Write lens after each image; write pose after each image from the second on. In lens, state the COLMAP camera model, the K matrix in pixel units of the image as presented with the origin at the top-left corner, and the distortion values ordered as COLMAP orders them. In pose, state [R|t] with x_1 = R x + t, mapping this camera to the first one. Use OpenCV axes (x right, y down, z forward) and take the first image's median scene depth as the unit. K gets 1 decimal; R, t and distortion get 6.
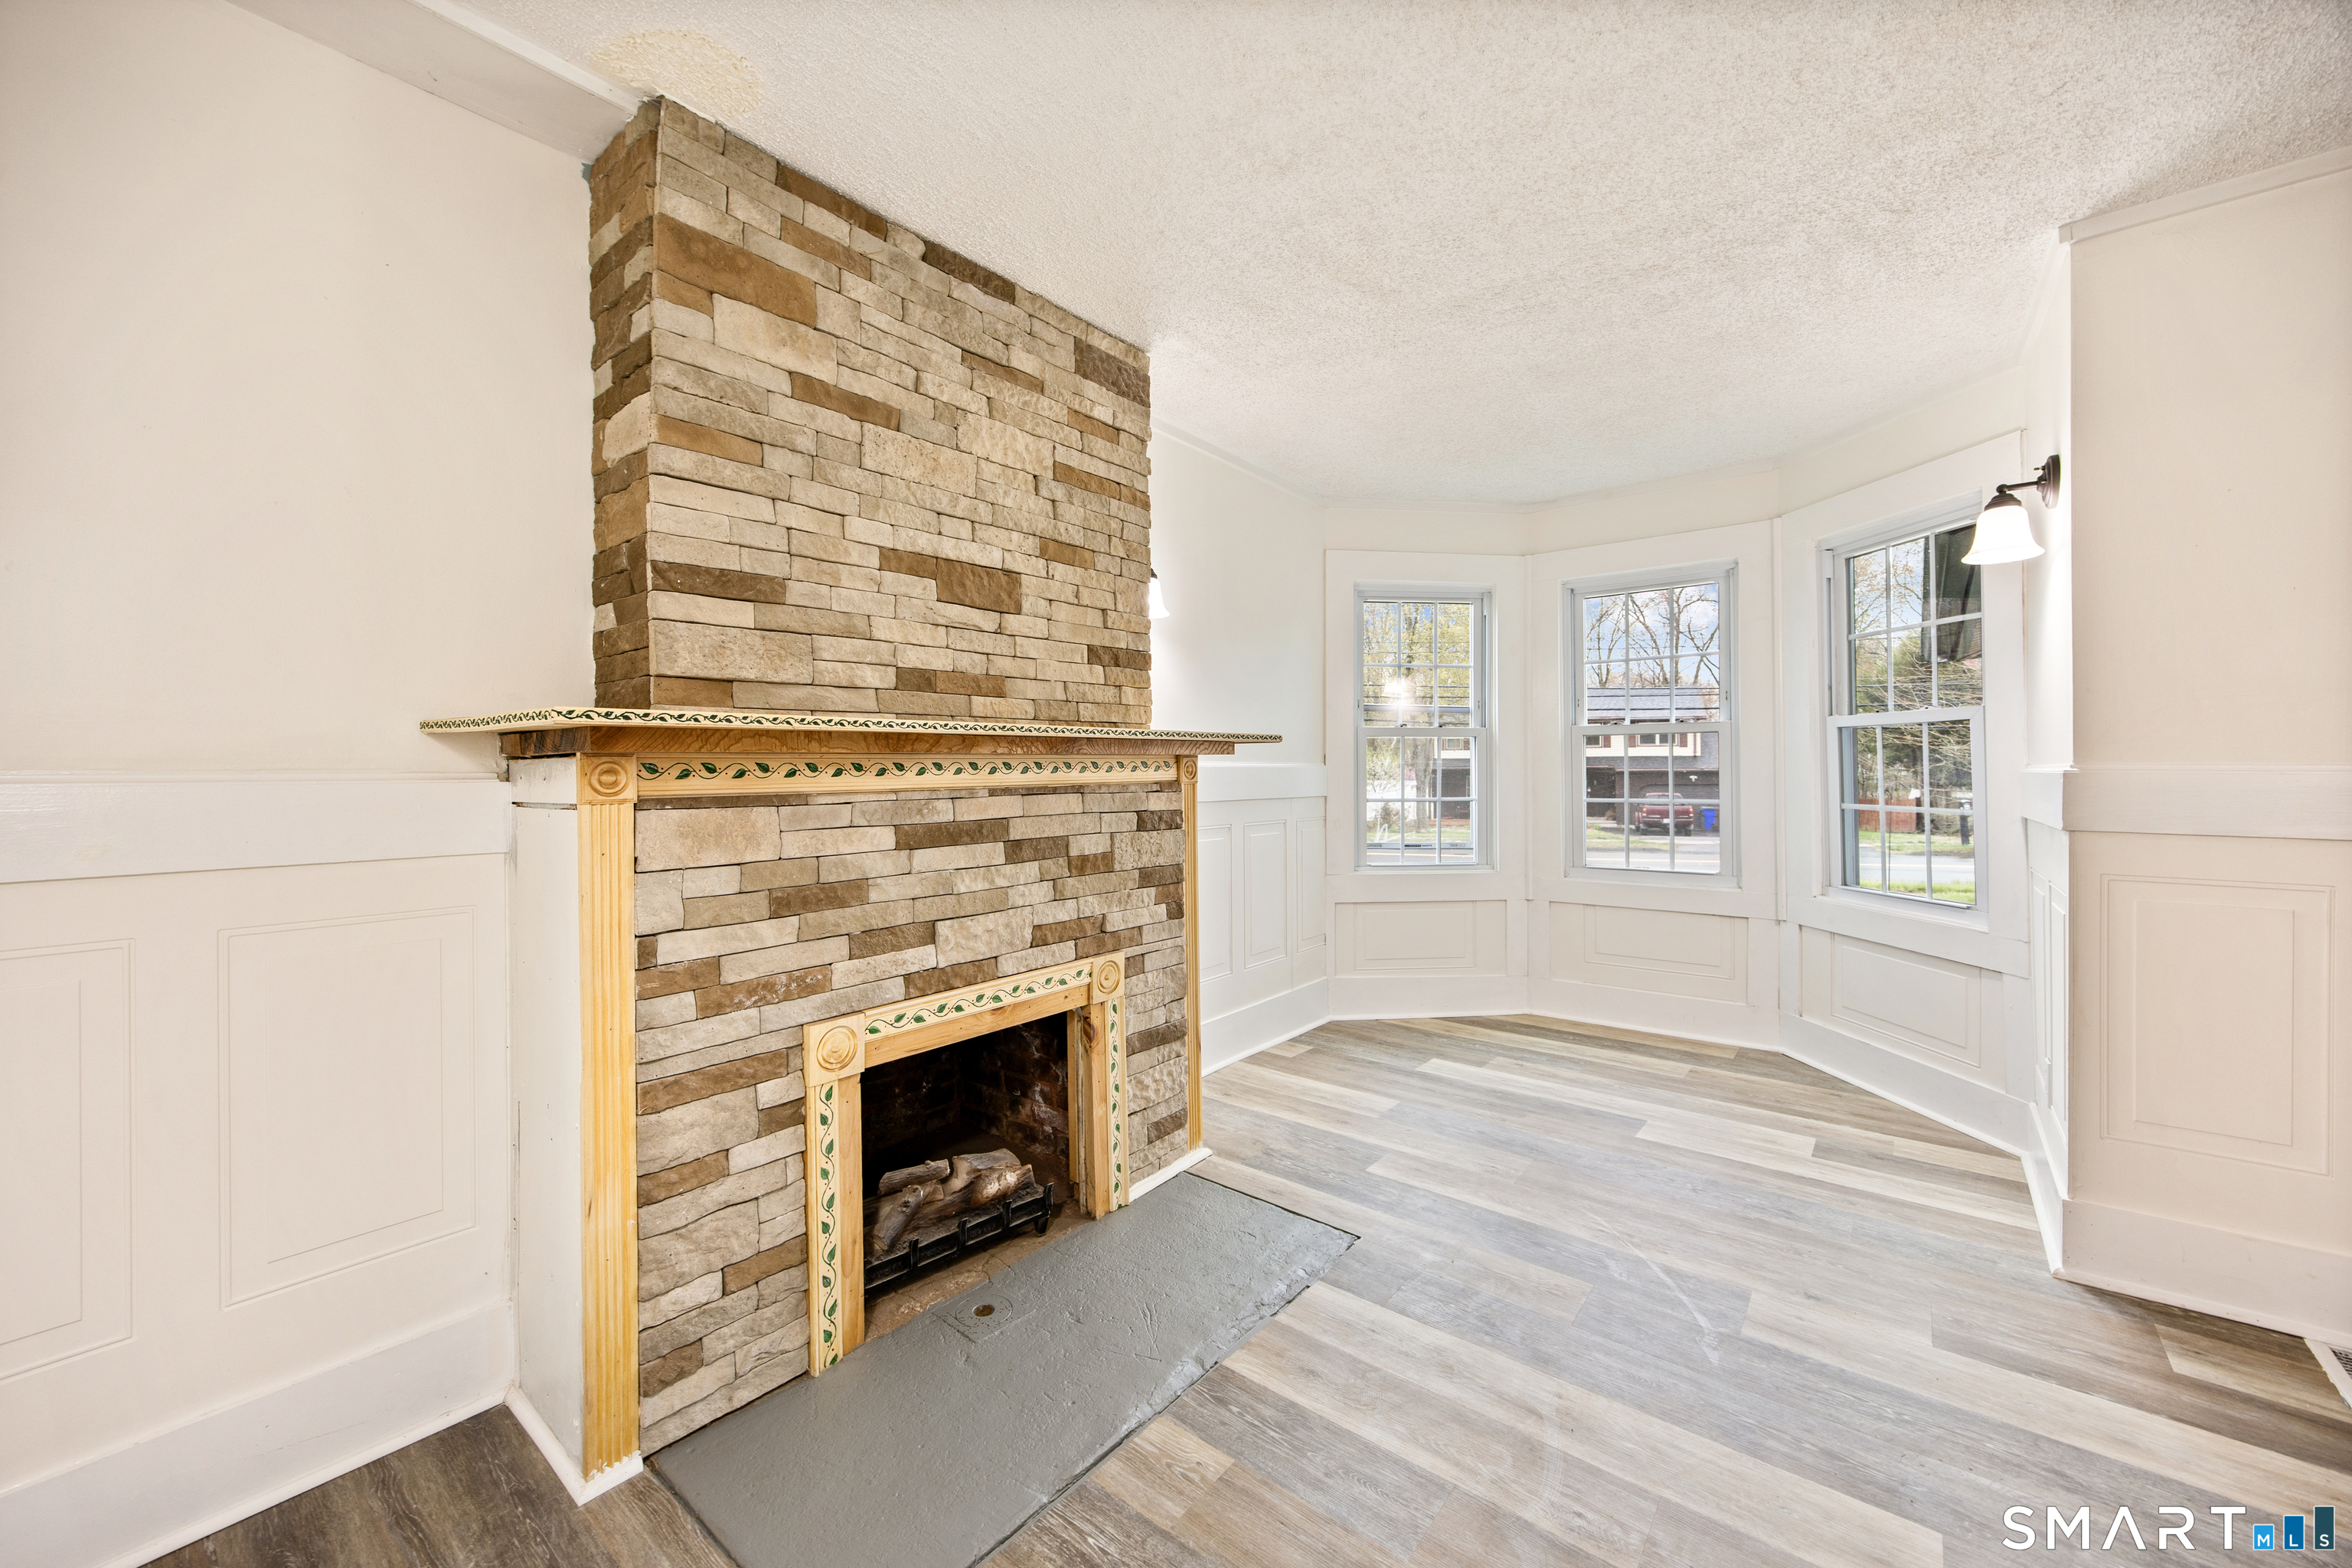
lens RADIAL K [[928.6, 0, 1174.1], [0, 928.6, 749.7], [0, 0, 1]] dist [0.001017, 0.000059]
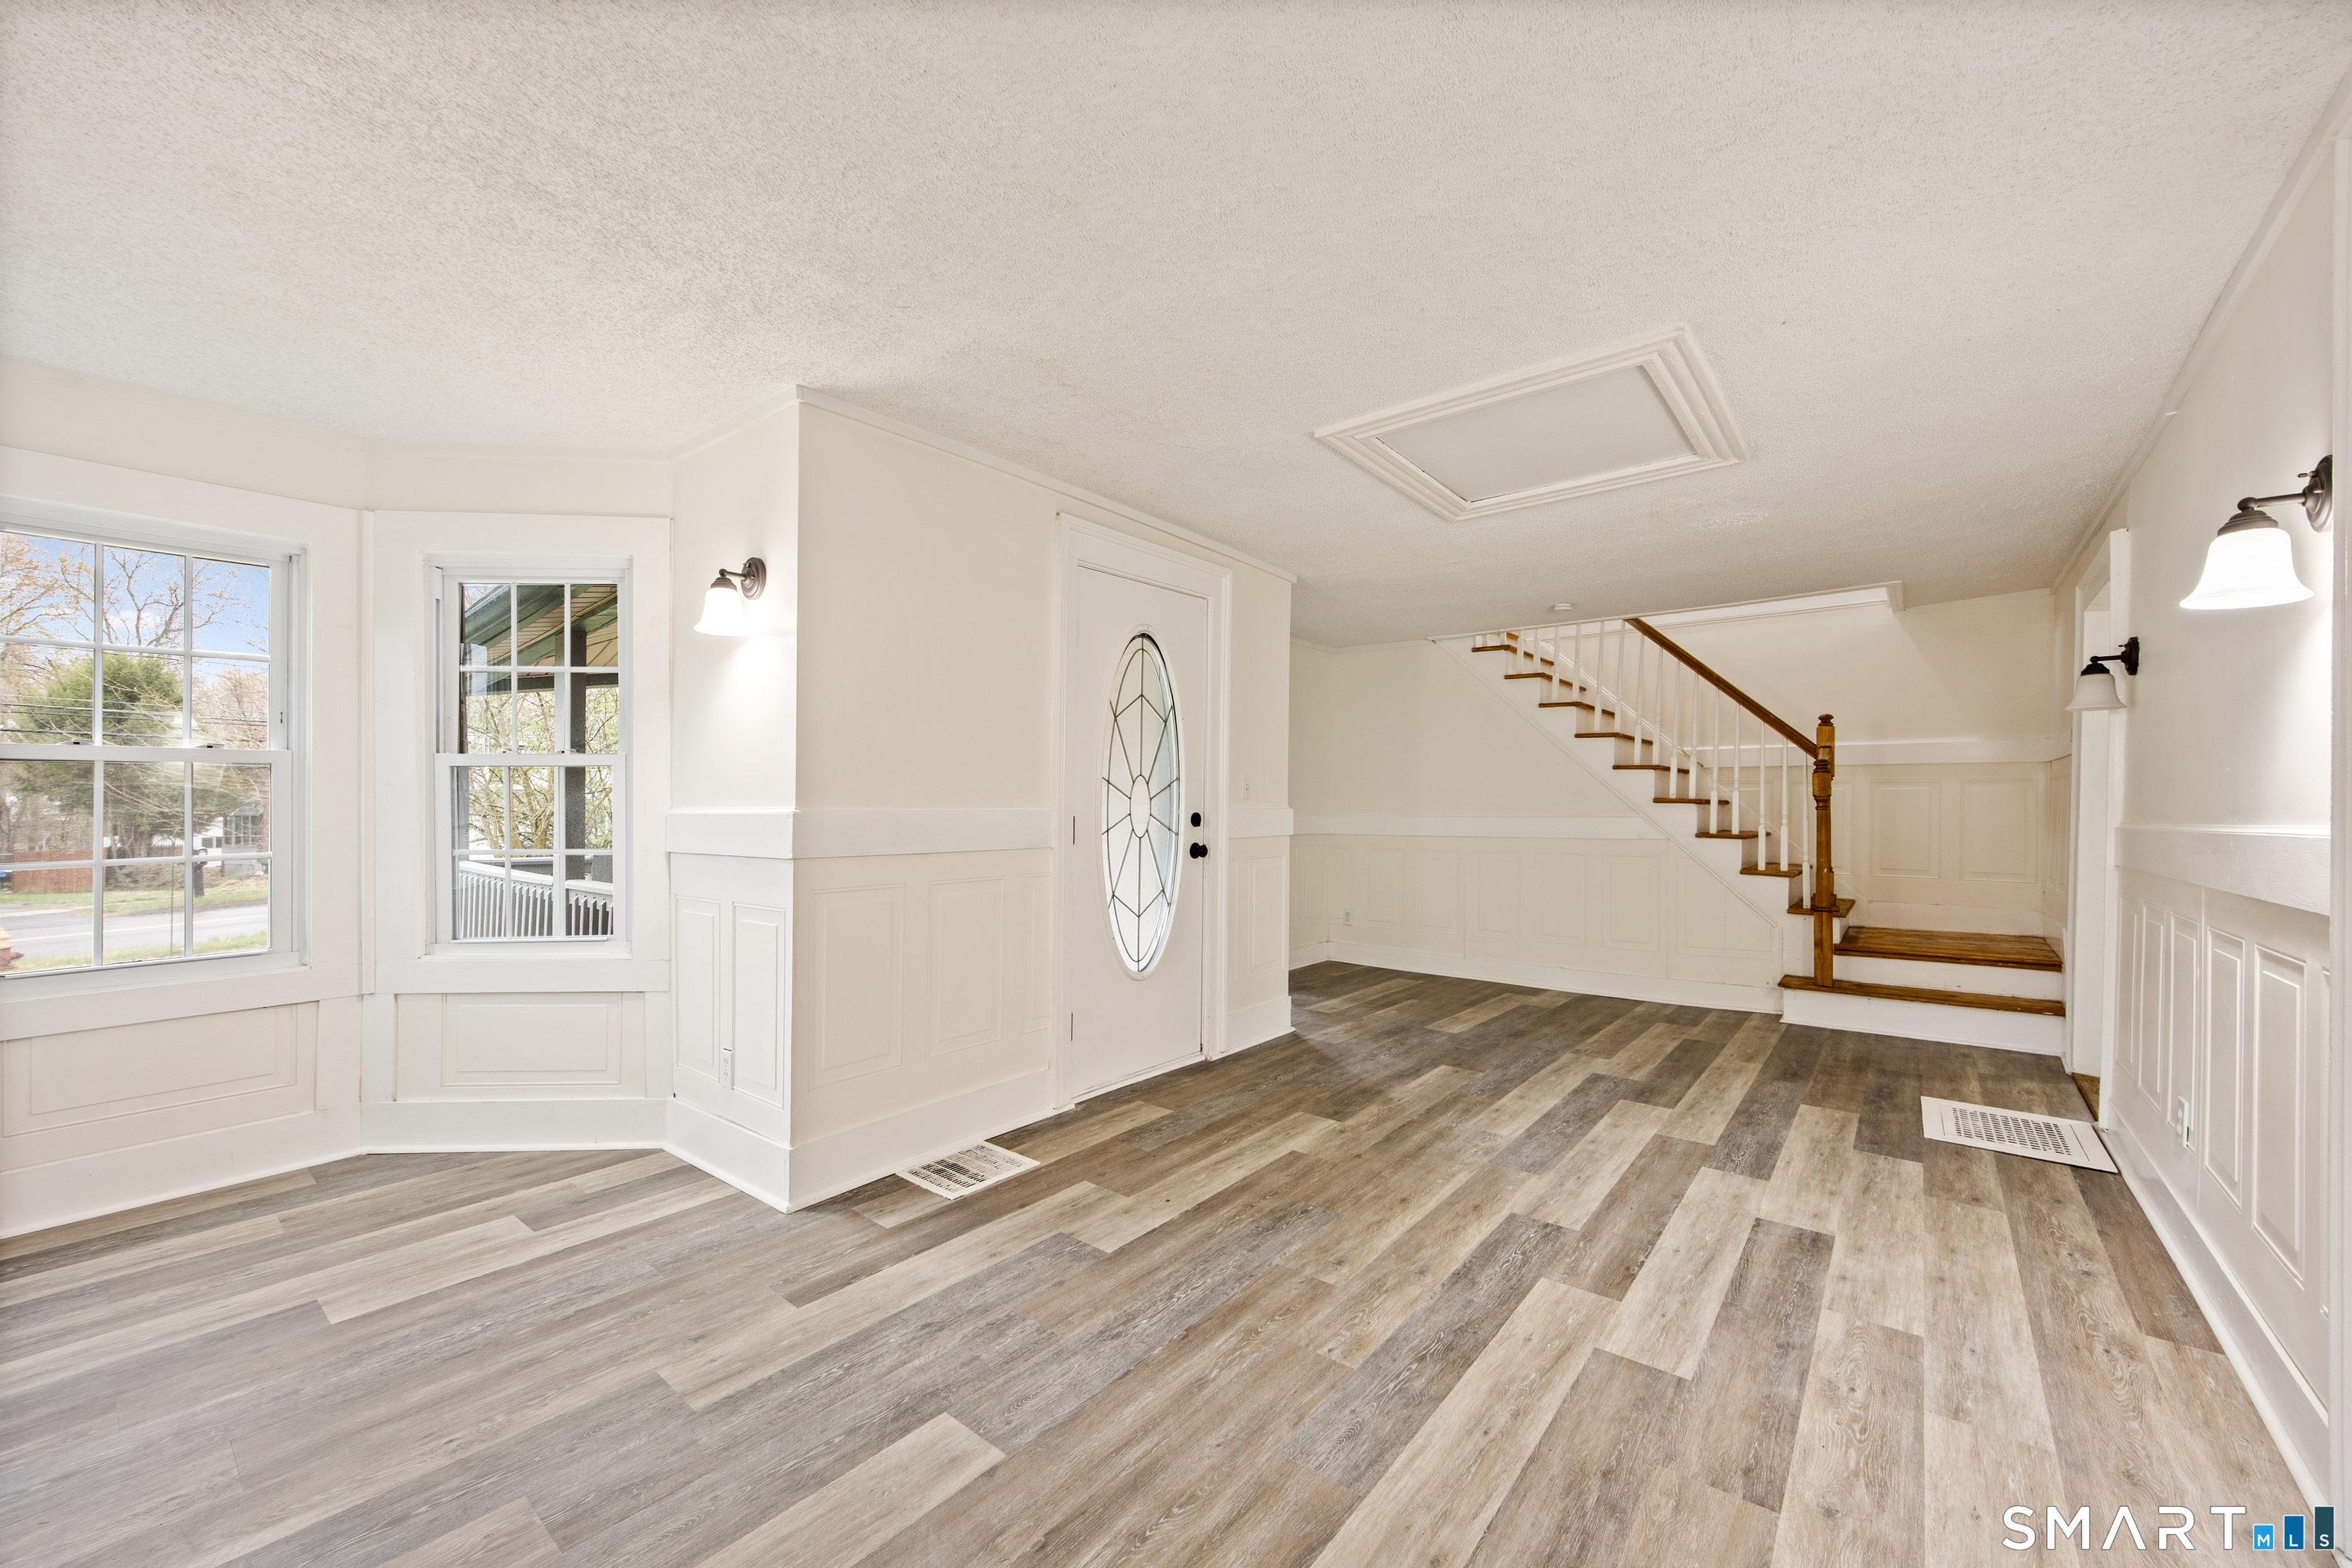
lens RADIAL K [[911.3, 0, 1185.9], [0, 911.3, 795.9], [0, 0, 1]] dist [0.000593, 0.000169]
pose [[-0.010498, 0.015352, 0.999827, -0.228832], [-0.018325, 0.999711, -0.015543, 0.006833], [-0.999777, -0.018485, -0.010214, 0.363451]]
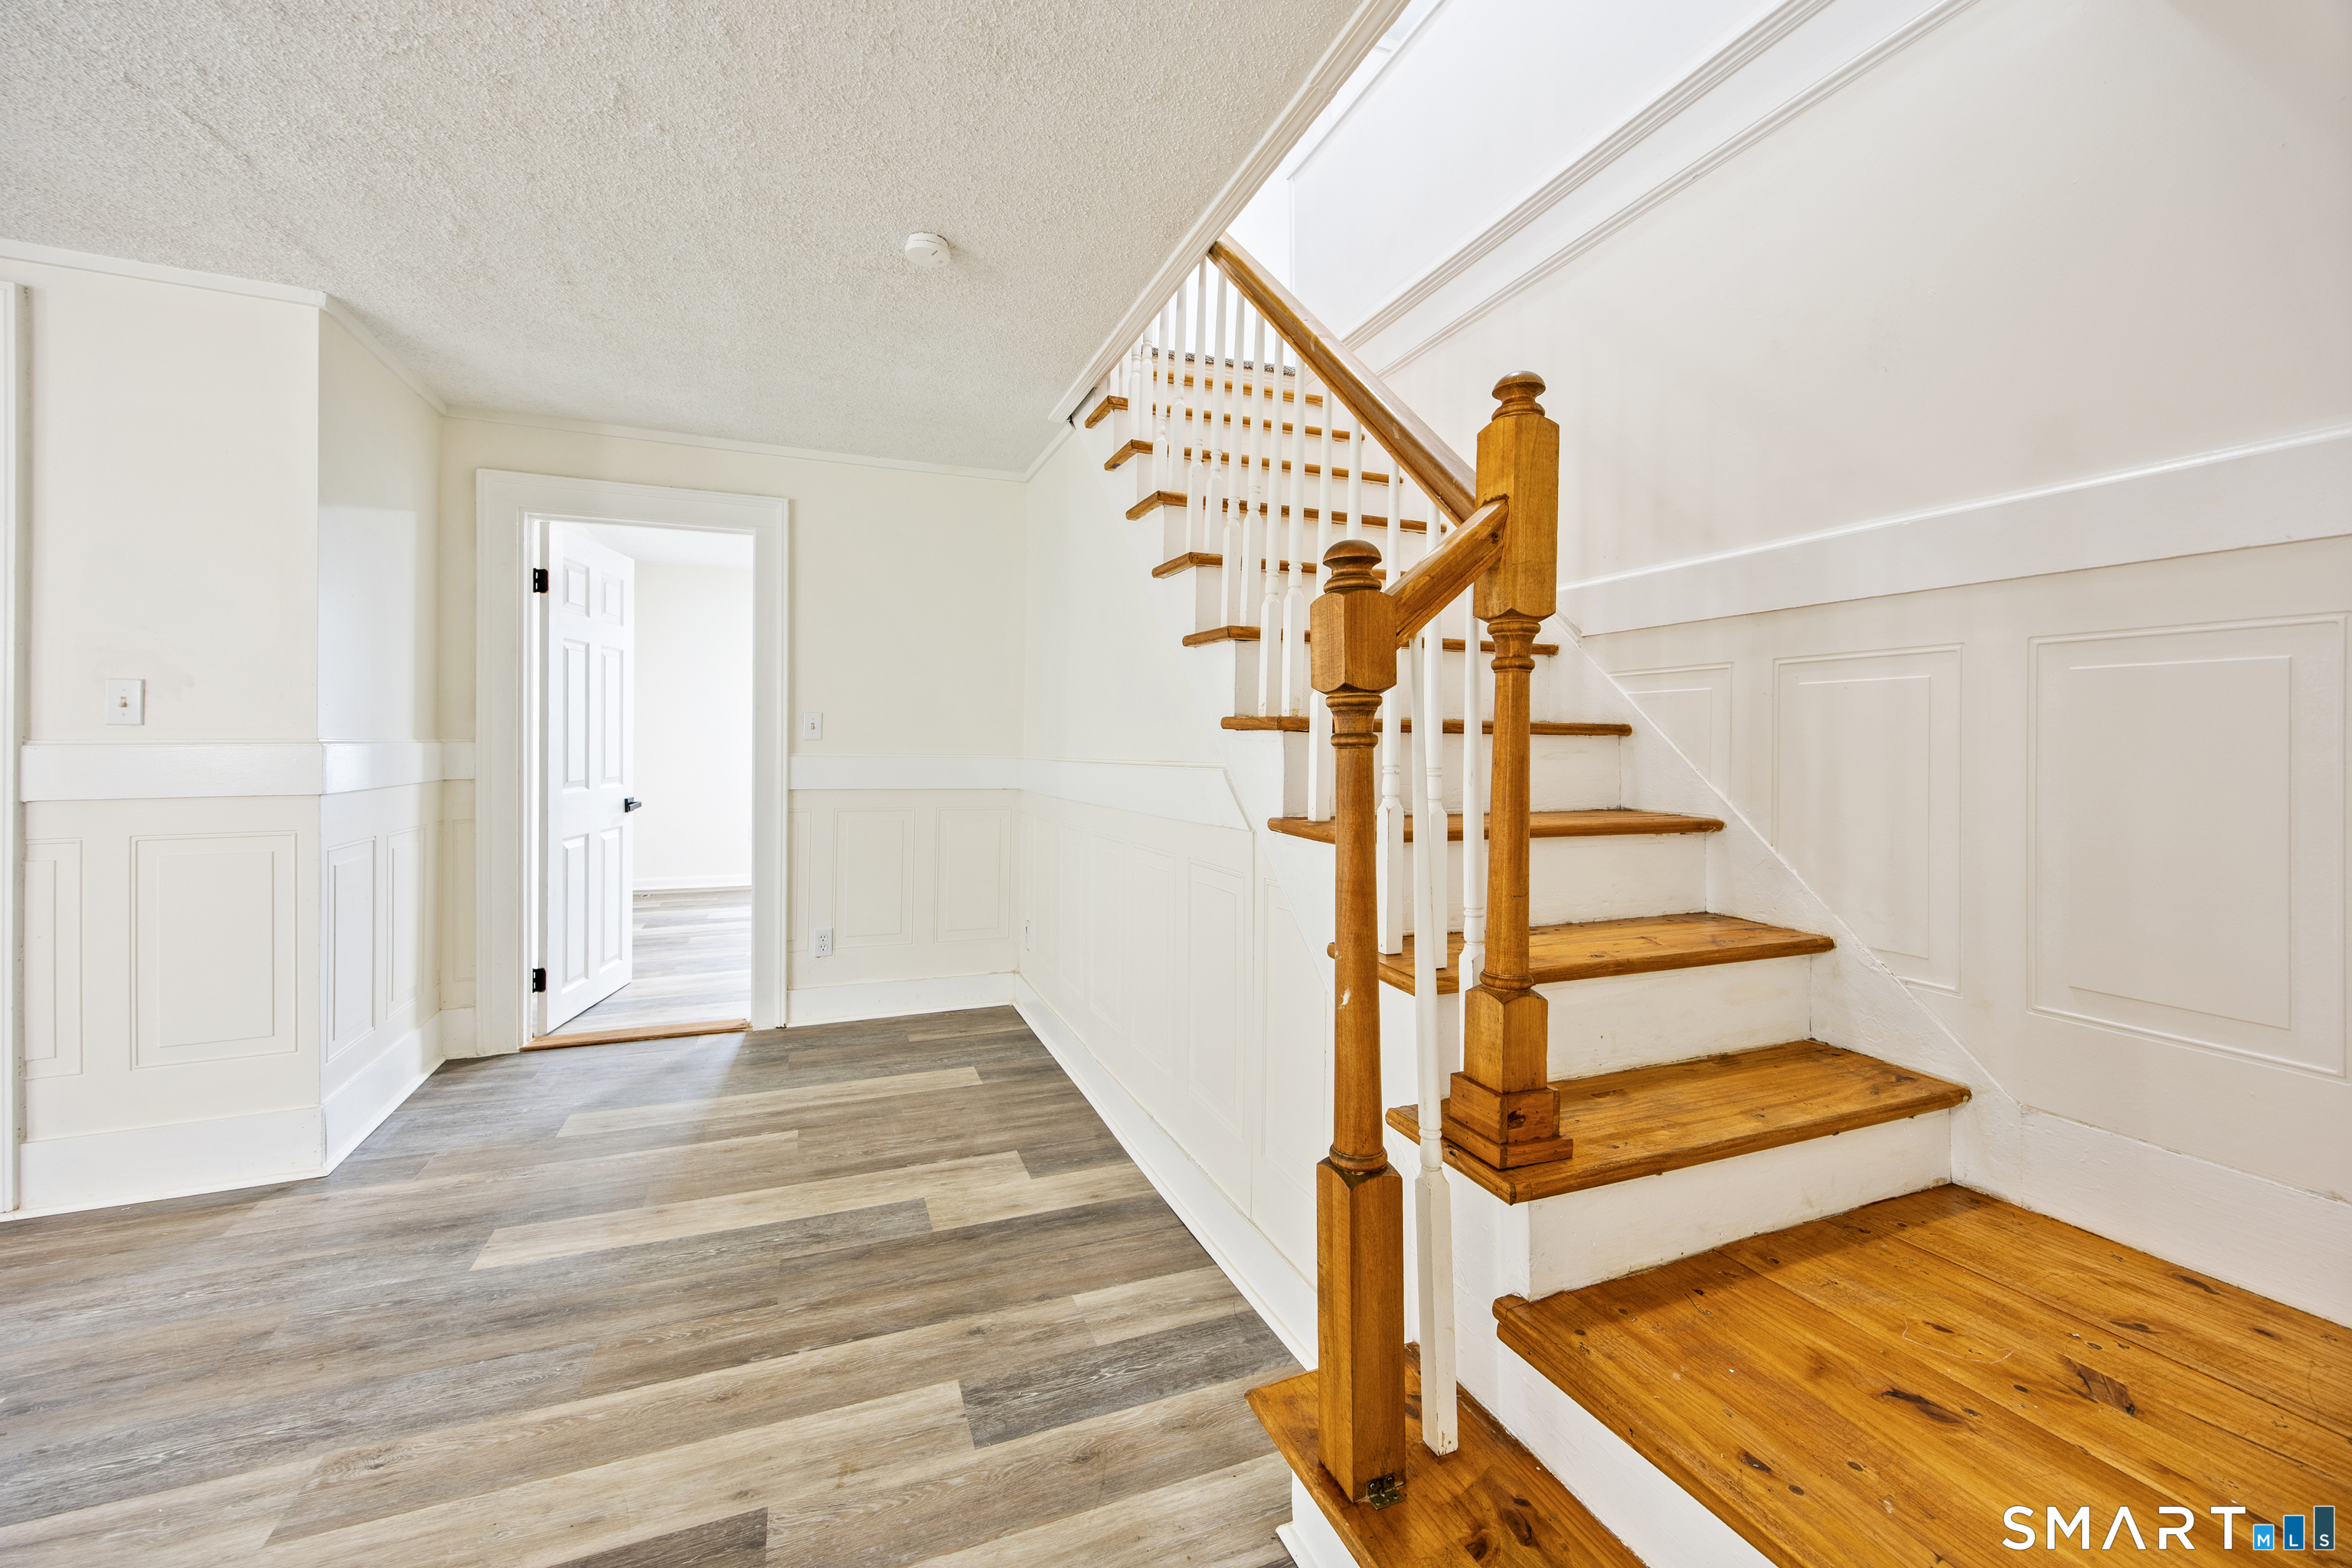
lens RADIAL K [[928.6, 0, 1174.1], [0, 928.6, 749.7], [0, 0, 1]] dist [0.001017, 0.000059]
pose [[0.469998, 0.007849, 0.882633, 1.097593], [-0.022461, 0.999743, 0.003070, -0.015076], [-0.882382, -0.021268, 0.470054, -1.015993]]
